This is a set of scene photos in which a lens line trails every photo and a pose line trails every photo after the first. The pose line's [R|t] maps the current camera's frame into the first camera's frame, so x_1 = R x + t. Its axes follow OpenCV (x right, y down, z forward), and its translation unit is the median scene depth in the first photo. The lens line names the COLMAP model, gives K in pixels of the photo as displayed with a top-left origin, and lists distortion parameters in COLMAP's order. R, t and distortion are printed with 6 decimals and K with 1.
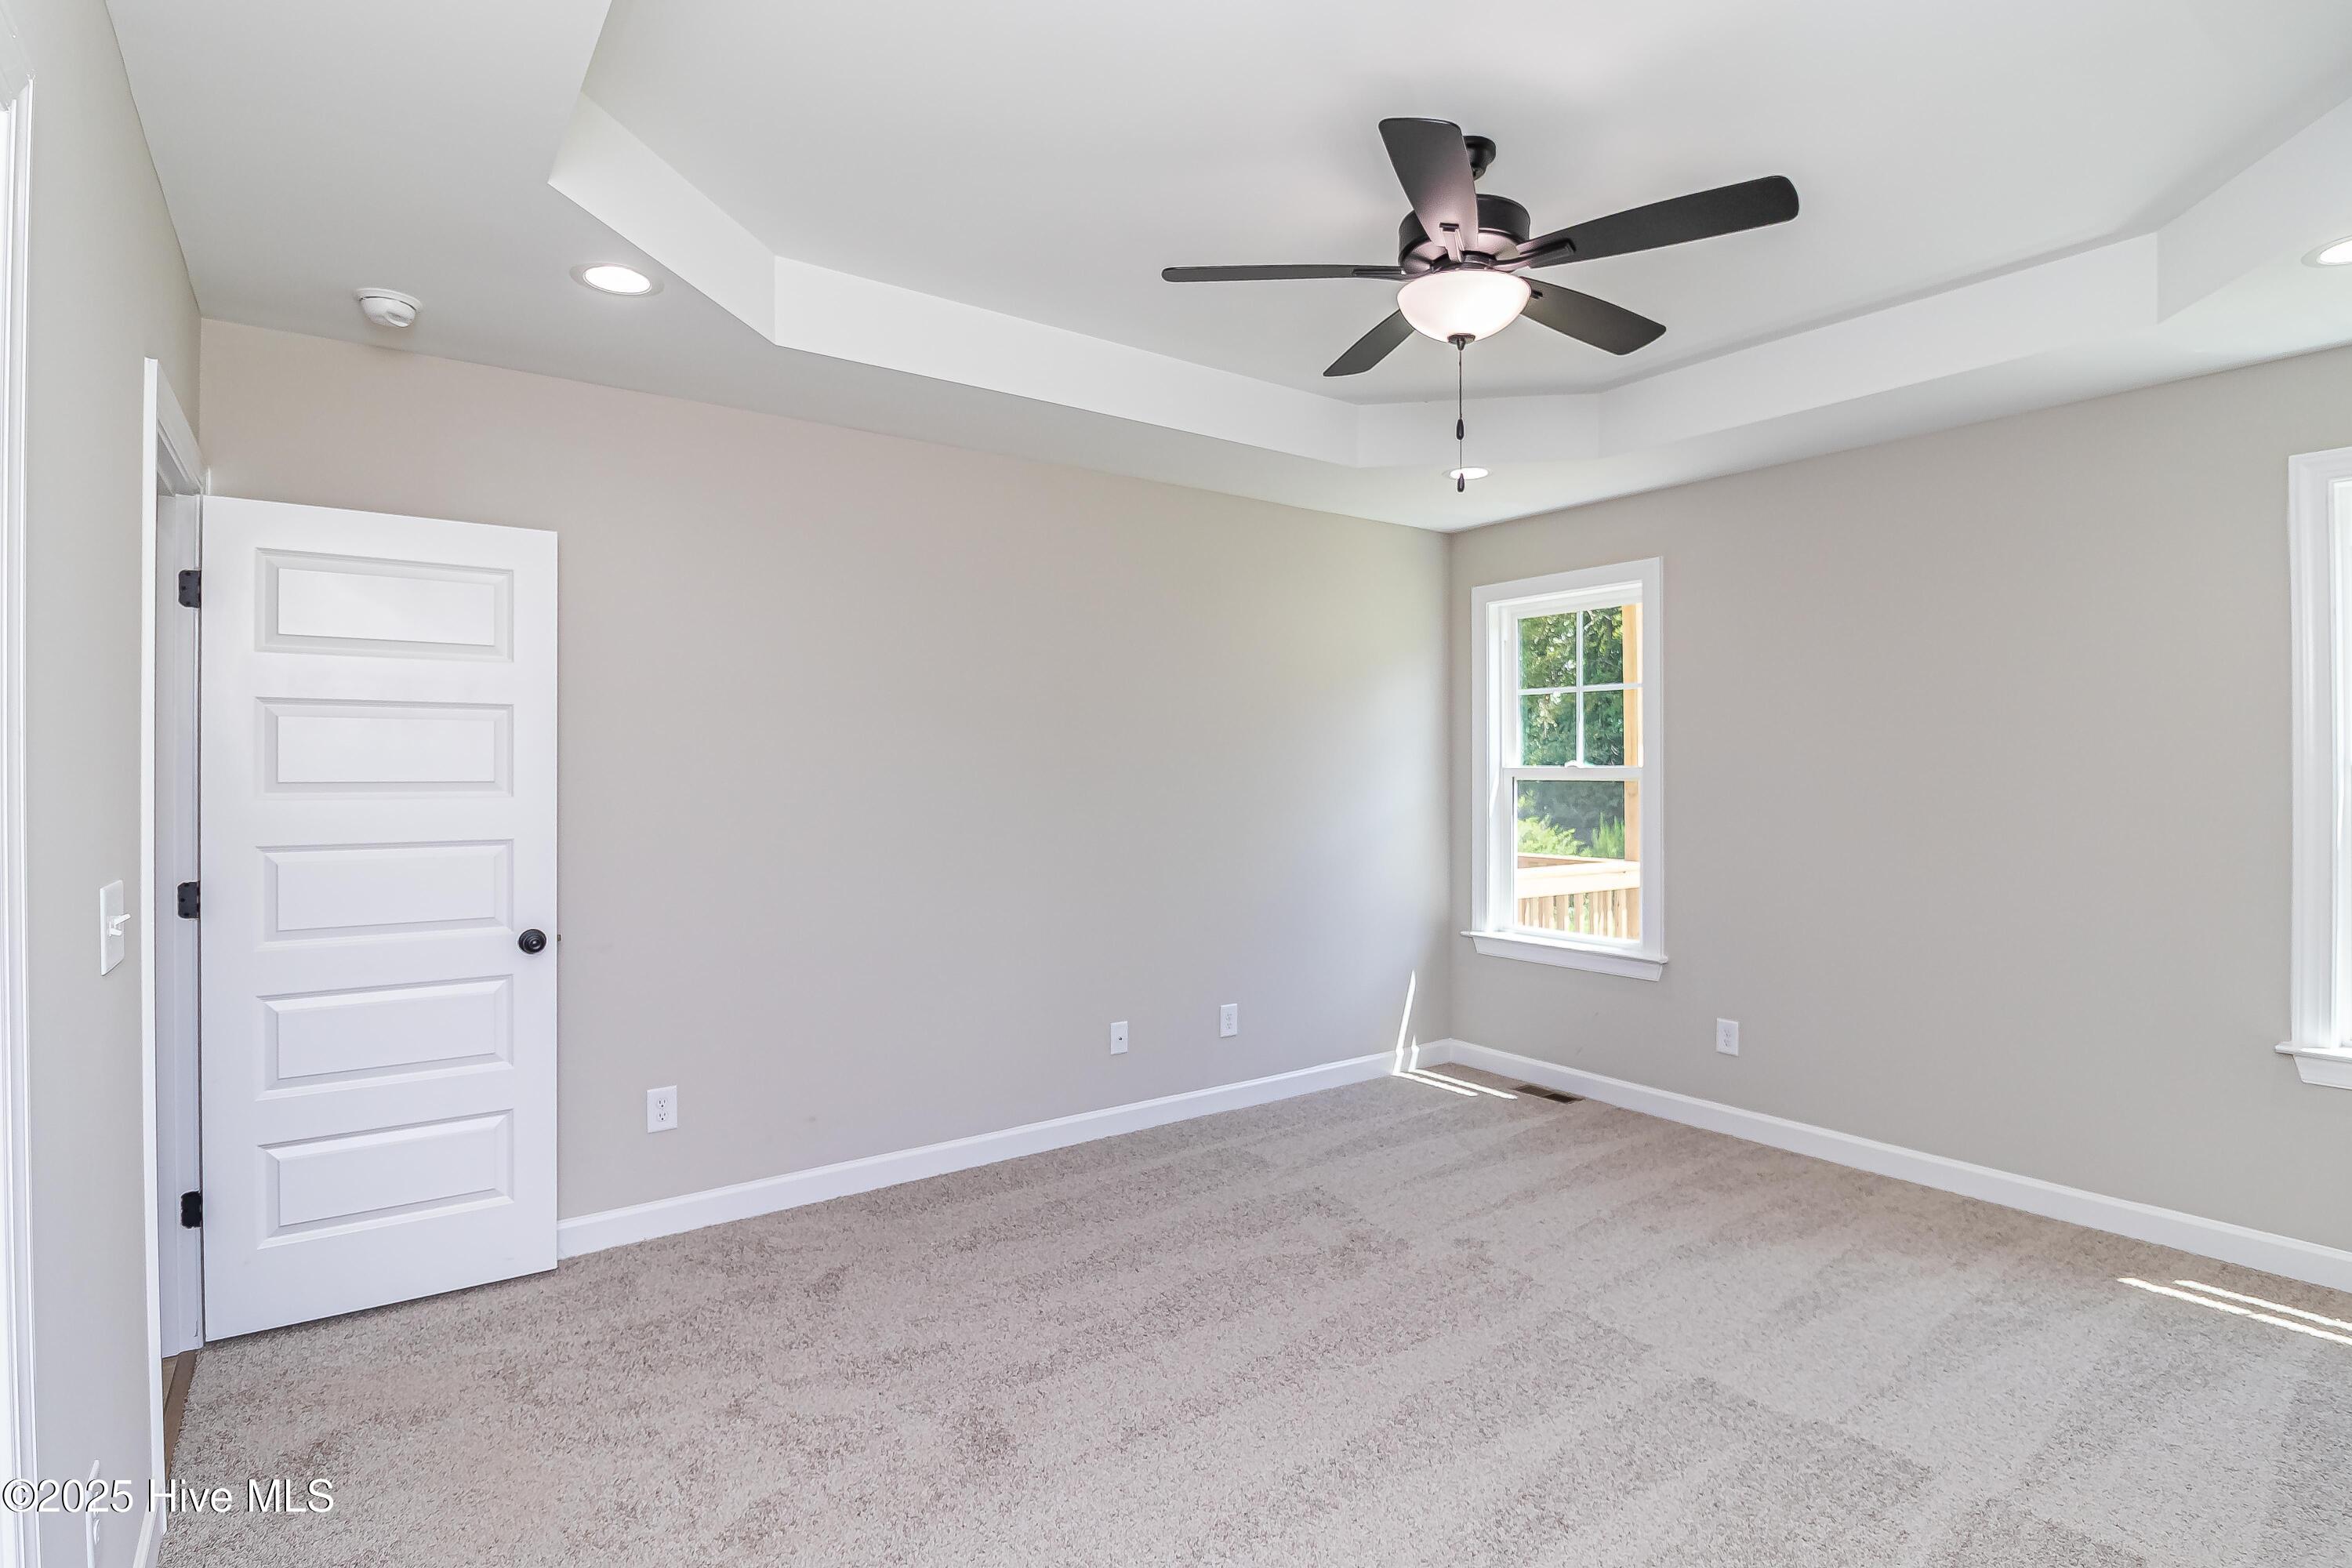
lens RADIAL K [[1178.9, 0, 1168.2], [0, 1178.9, 781.3], [0, 0, 1]] dist [0.016641, -0.002230]
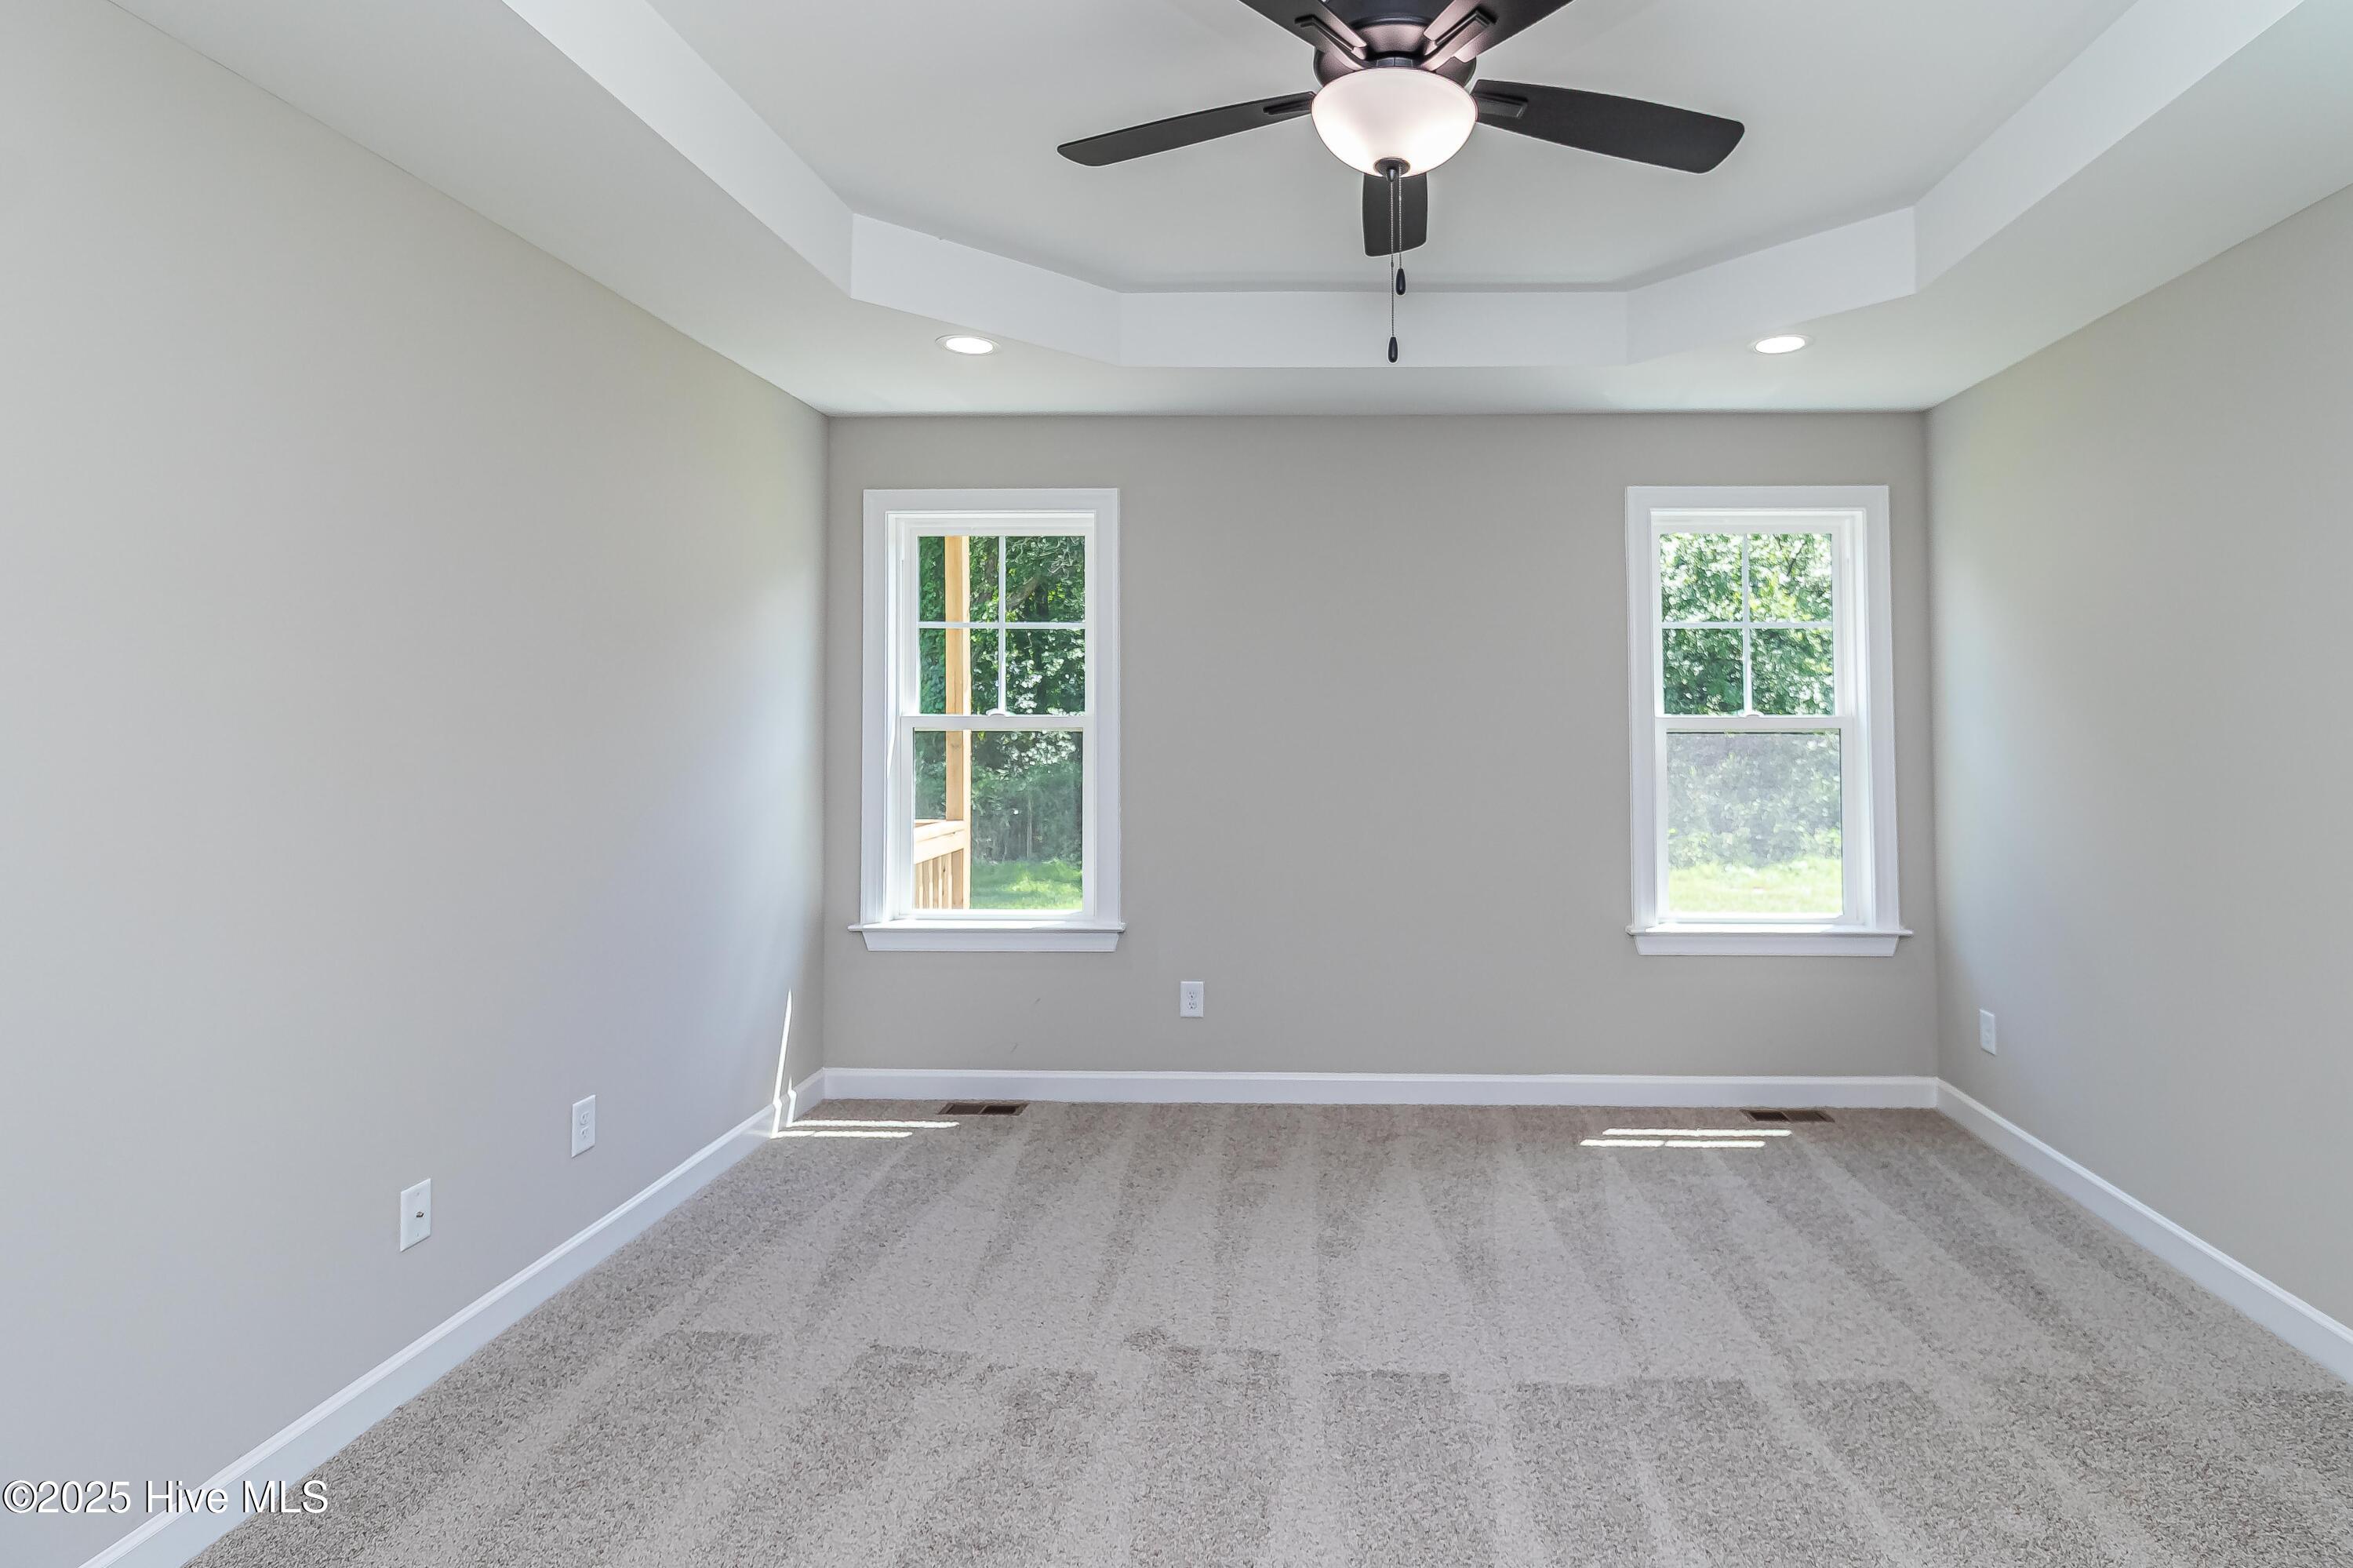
lens RADIAL K [[1179.4, 0, 1094.7], [0, 1179.4, 683.7], [0, 0, 1]] dist [0.016641, -0.002230]
pose [[0.602961, 0.024783, 0.797386, -0.320477], [0.005674, 0.999359, -0.035351, -0.004756], [-0.797751, 0.025840, 0.602434, 0.455869]]
